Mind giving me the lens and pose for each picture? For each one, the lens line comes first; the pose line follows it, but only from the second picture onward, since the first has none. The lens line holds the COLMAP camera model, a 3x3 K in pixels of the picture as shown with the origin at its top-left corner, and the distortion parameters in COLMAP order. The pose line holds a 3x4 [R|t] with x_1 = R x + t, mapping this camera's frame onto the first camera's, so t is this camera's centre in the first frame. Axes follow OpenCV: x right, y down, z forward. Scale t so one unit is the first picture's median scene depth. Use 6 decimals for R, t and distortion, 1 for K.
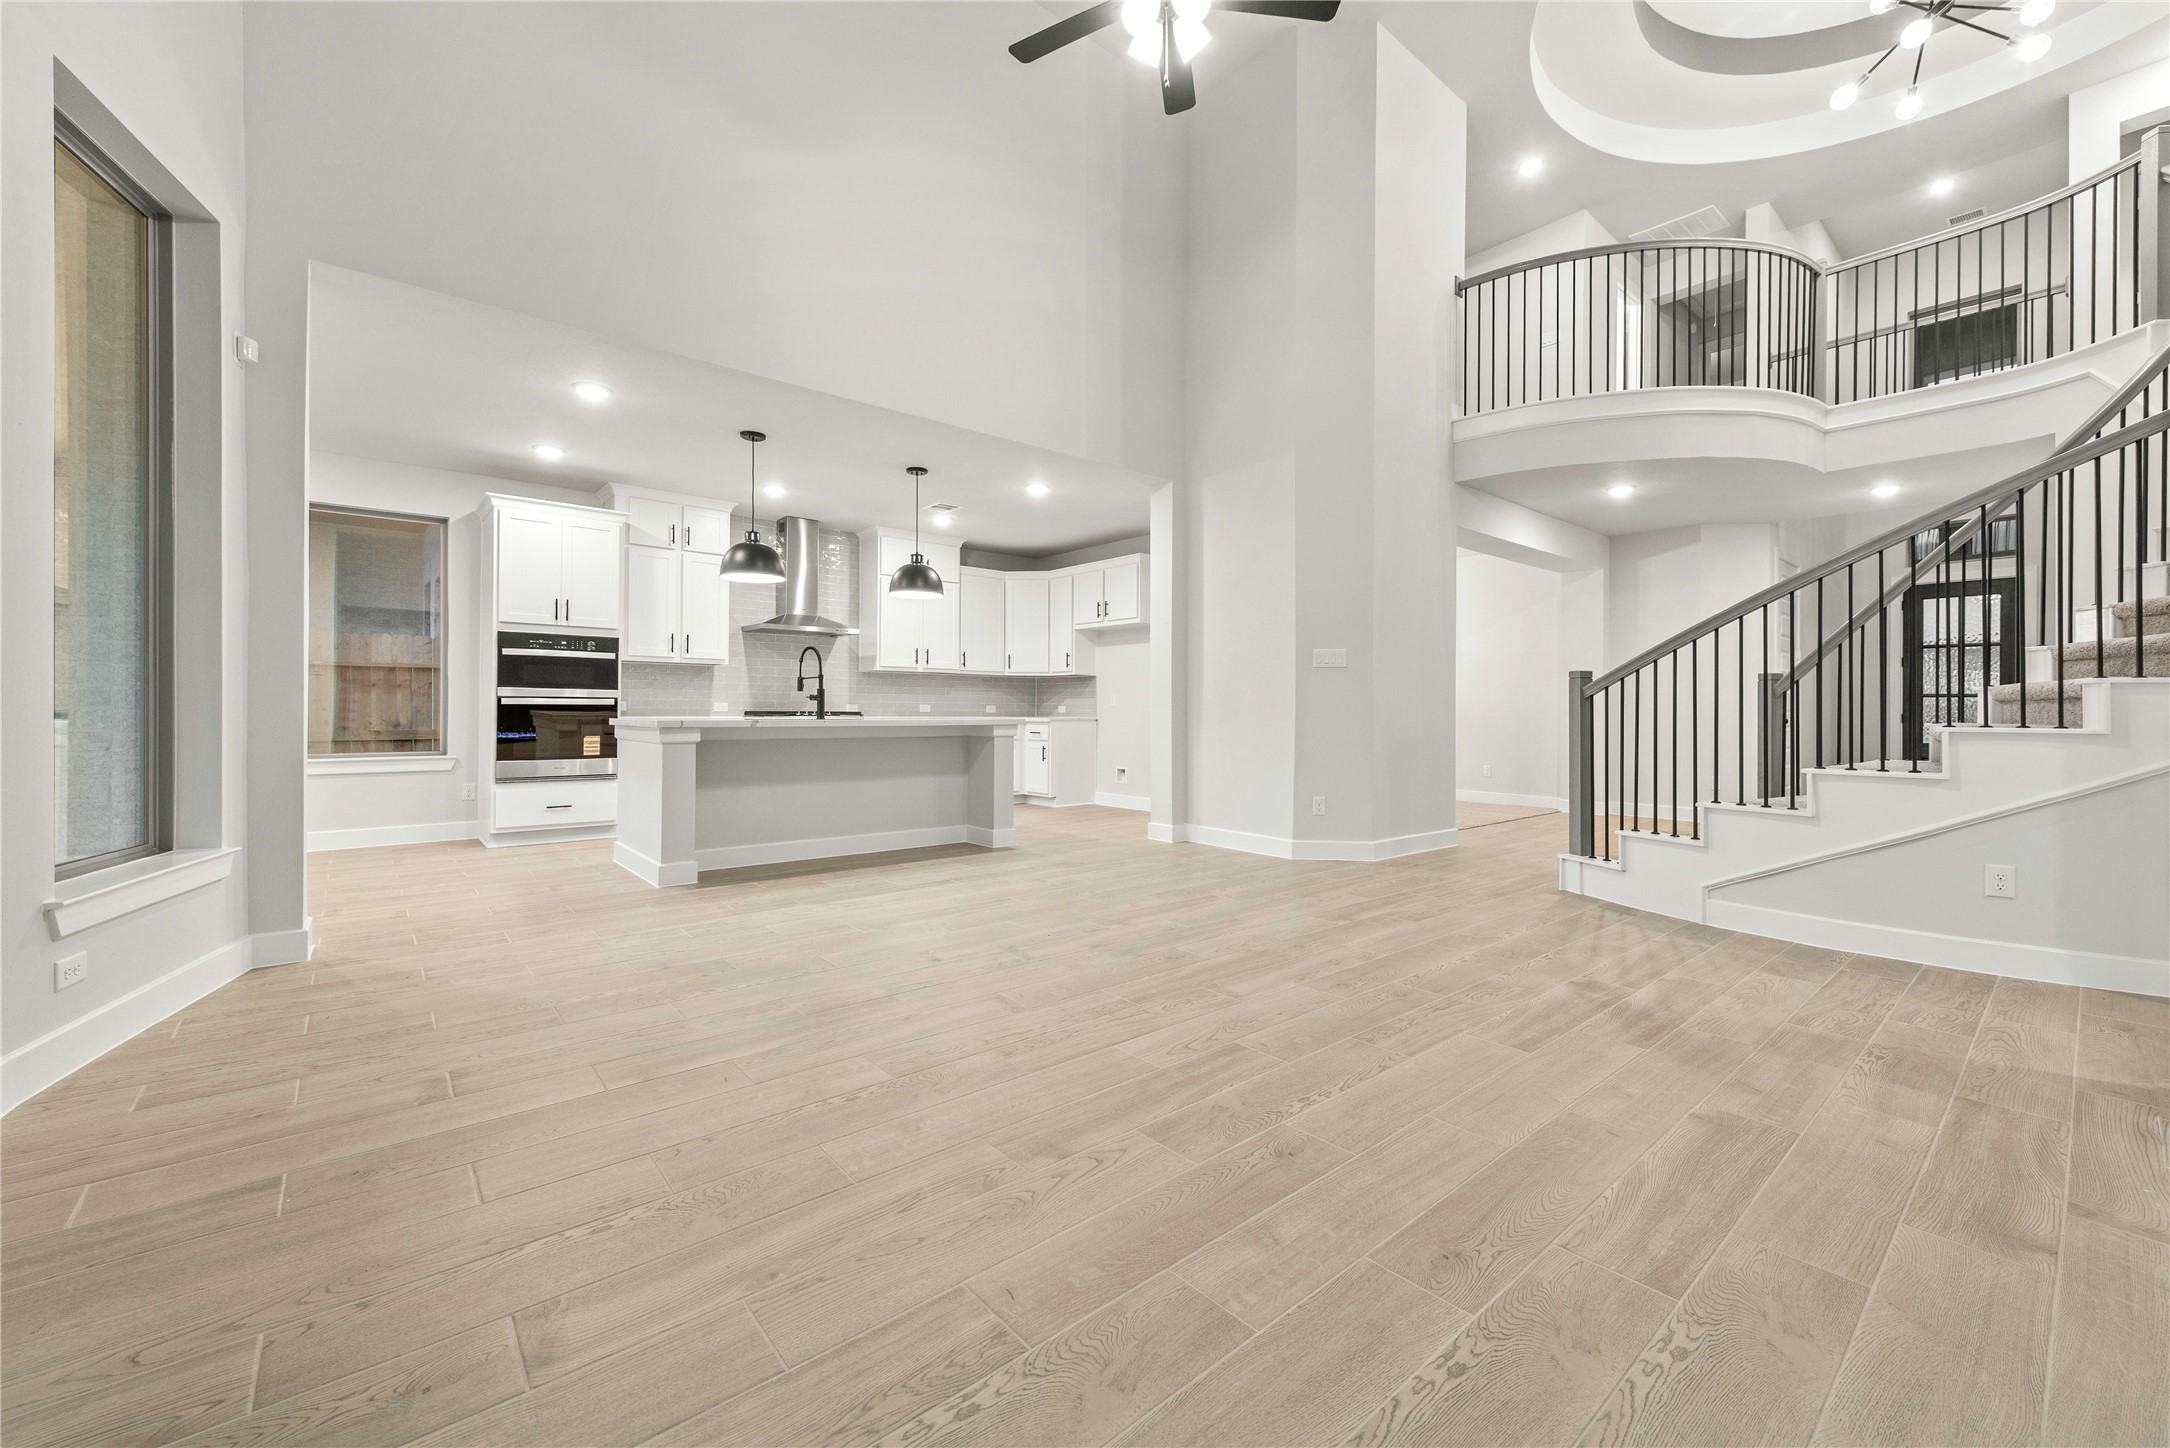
lens RADIAL K [[871.3, 0, 1101.3], [0, 871.3, 712.9], [0, 0, 1]] dist [0.009215, -0.001841]
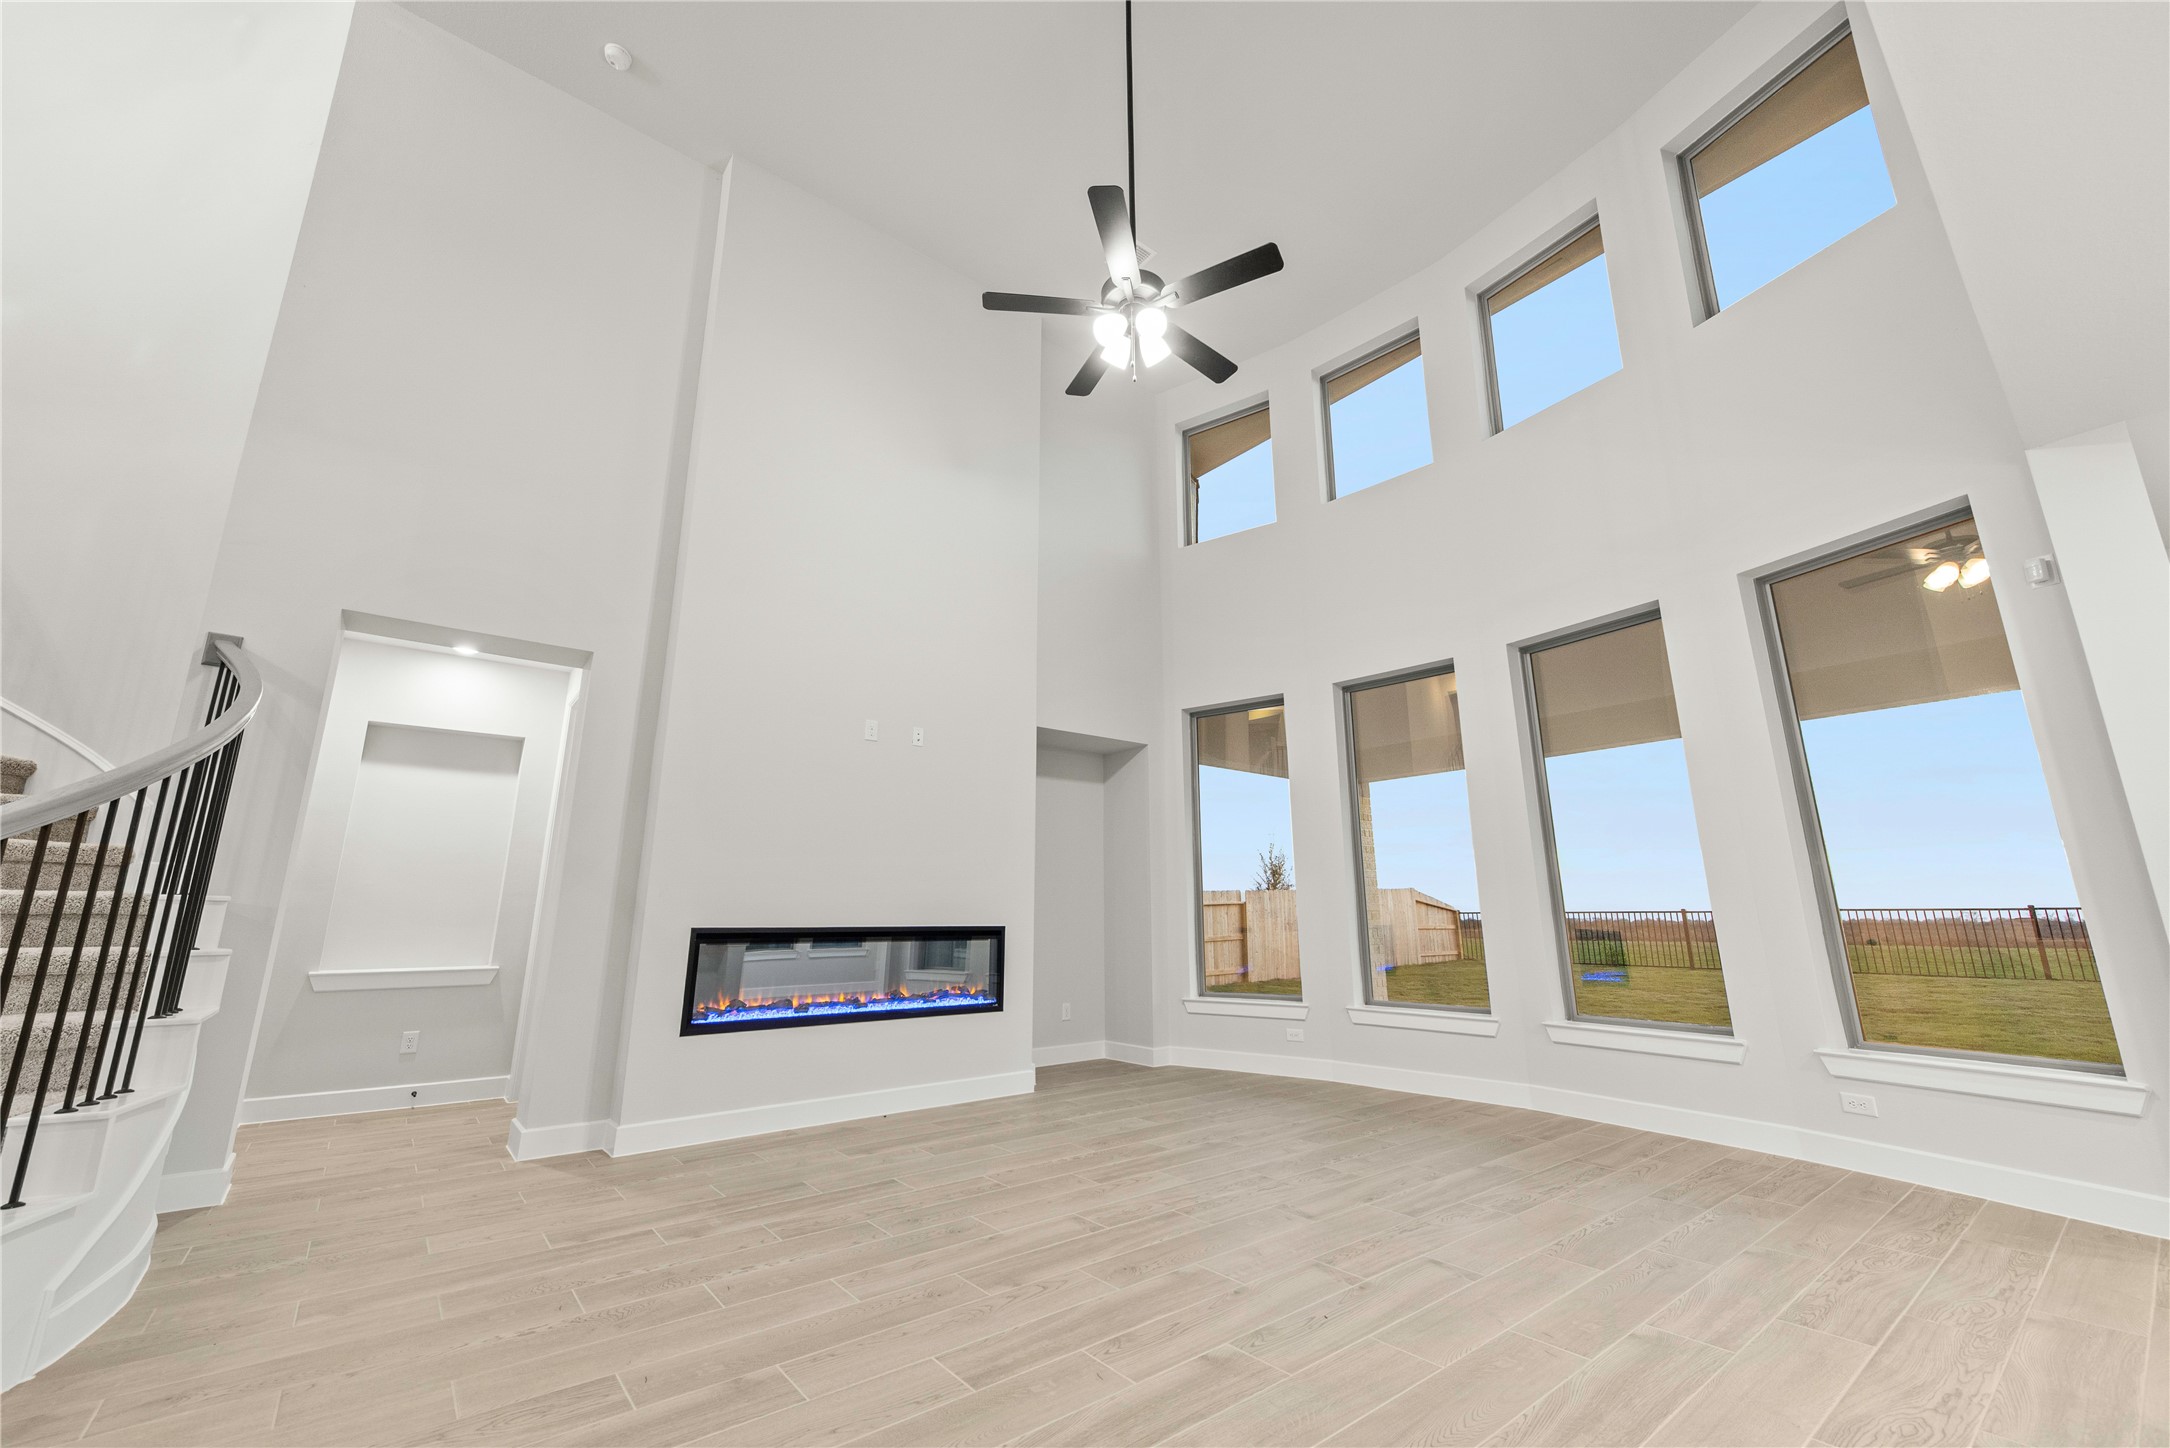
lens RADIAL K [[871.3, 0, 1097.2], [0, 871.3, 710.4], [0, 0, 1]] dist [0.009215, -0.001841]
pose [[-0.999532, 0.005577, 0.030068, 0.096343], [-0.001741, 0.971256, -0.238032, -0.008310], [-0.030531, -0.237973, -0.970792, 2.108318]]
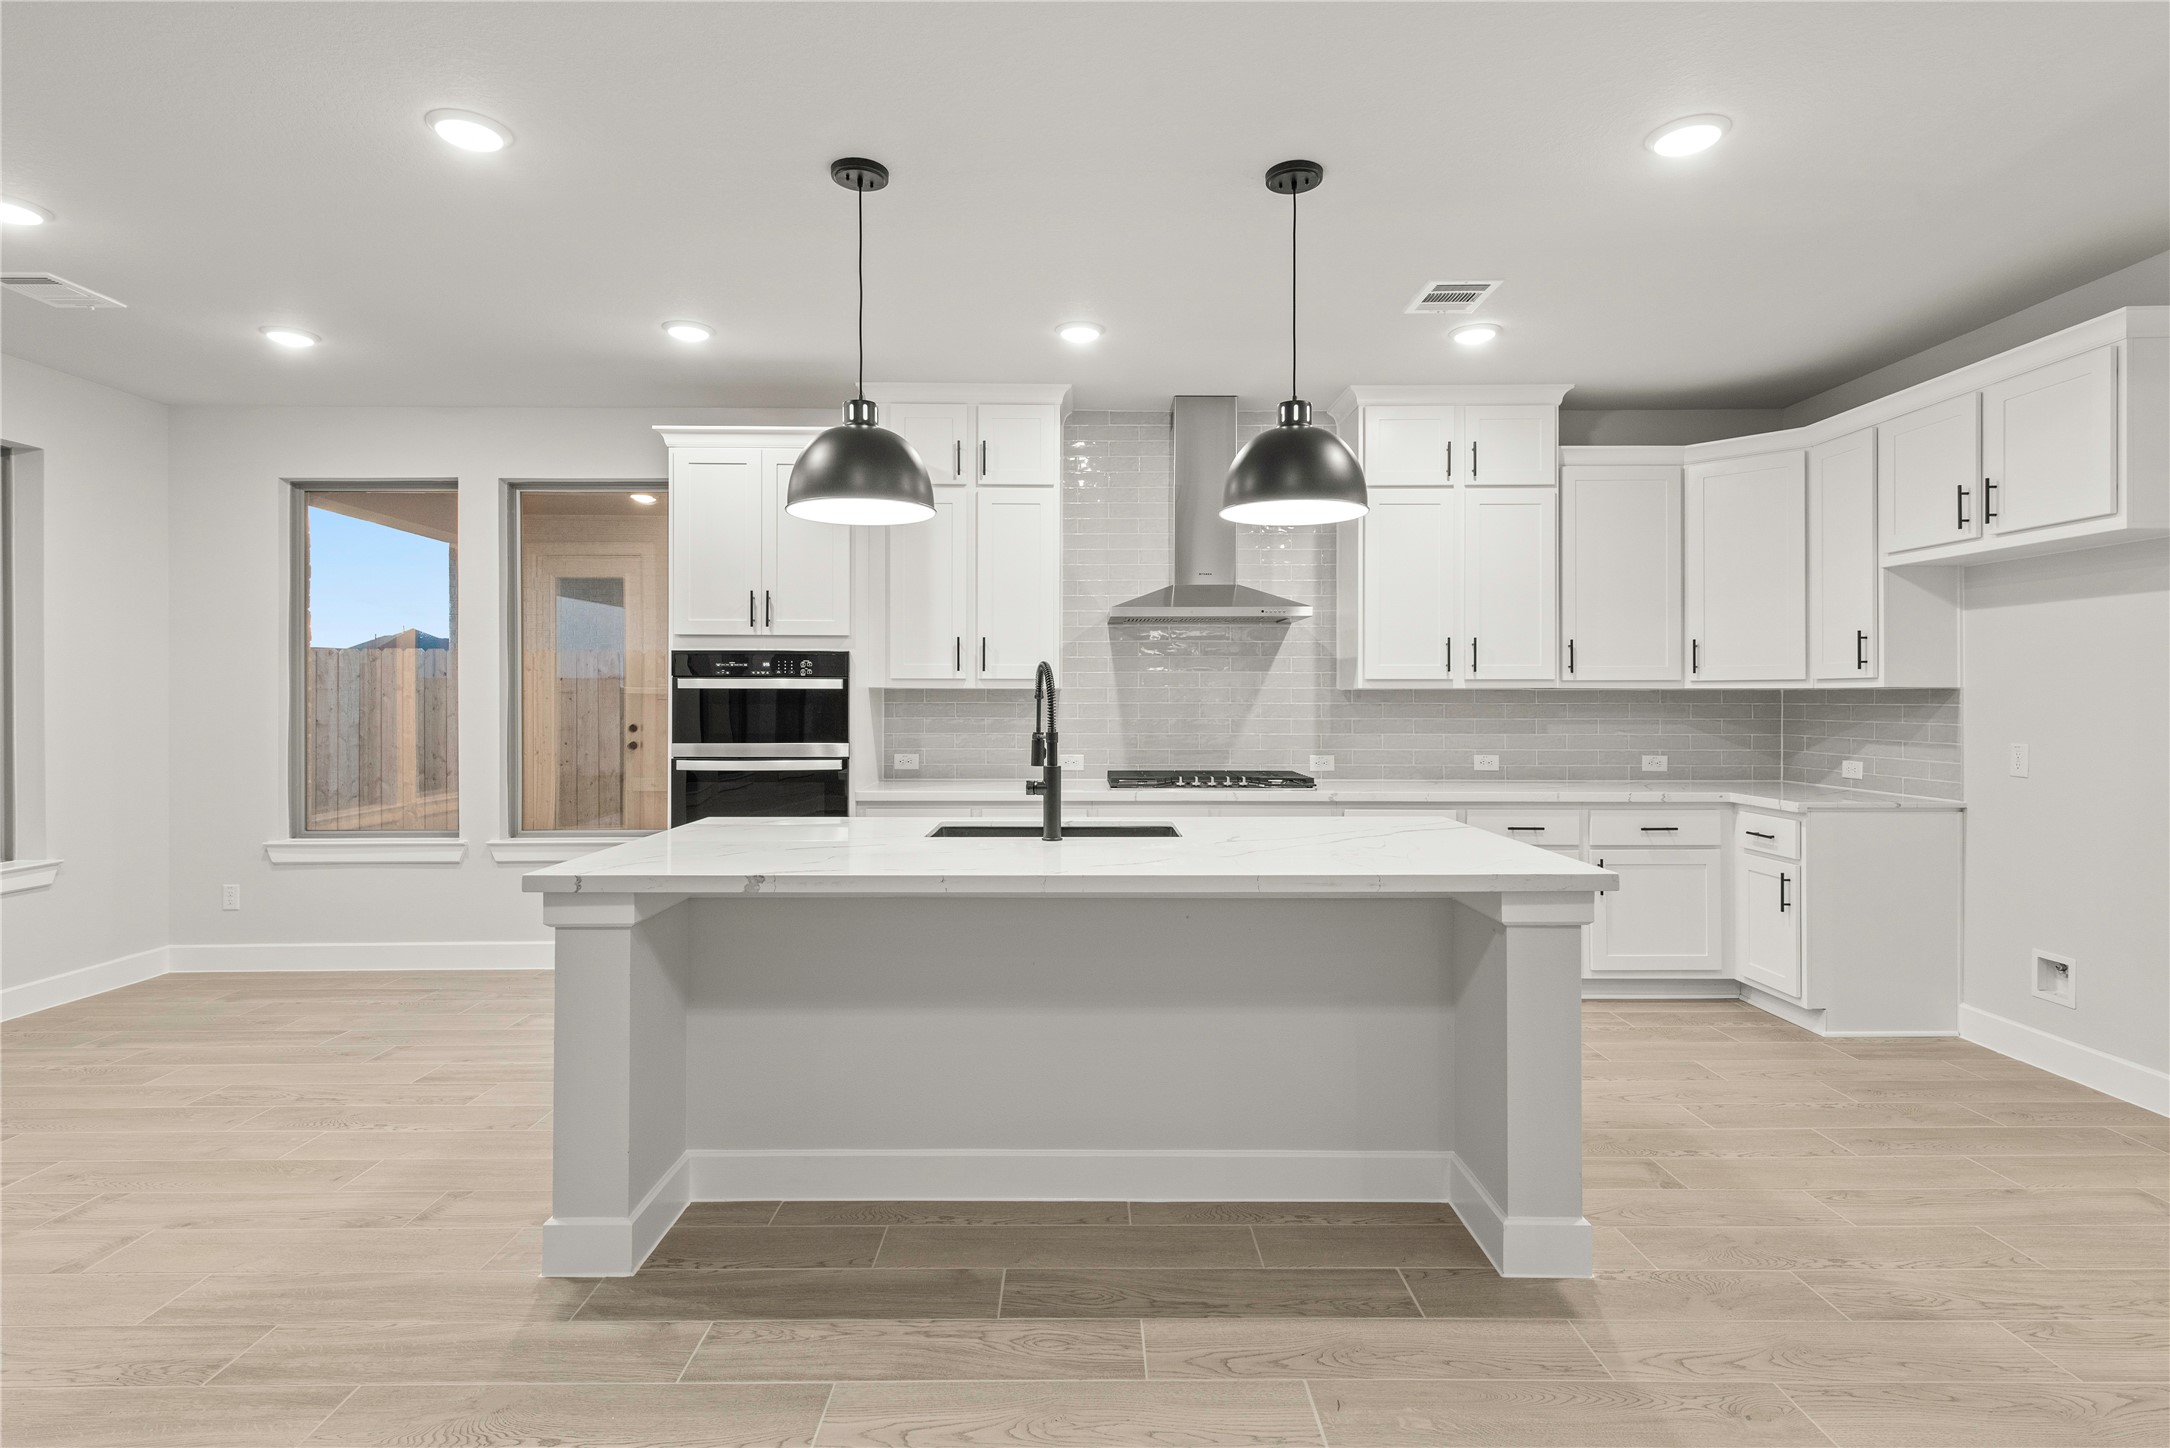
lens RADIAL K [[1116.0, 0, 1044.9], [0, 1116.0, 698.7], [0, 0, 1]] dist [0.014075, -0.005088]
pose [[0.755515, -0.007143, -0.655093, 0.017341], [0.002598, 0.999965, -0.007907, -0.047837], [0.655127, 0.004272, 0.755507, 0.522445]]
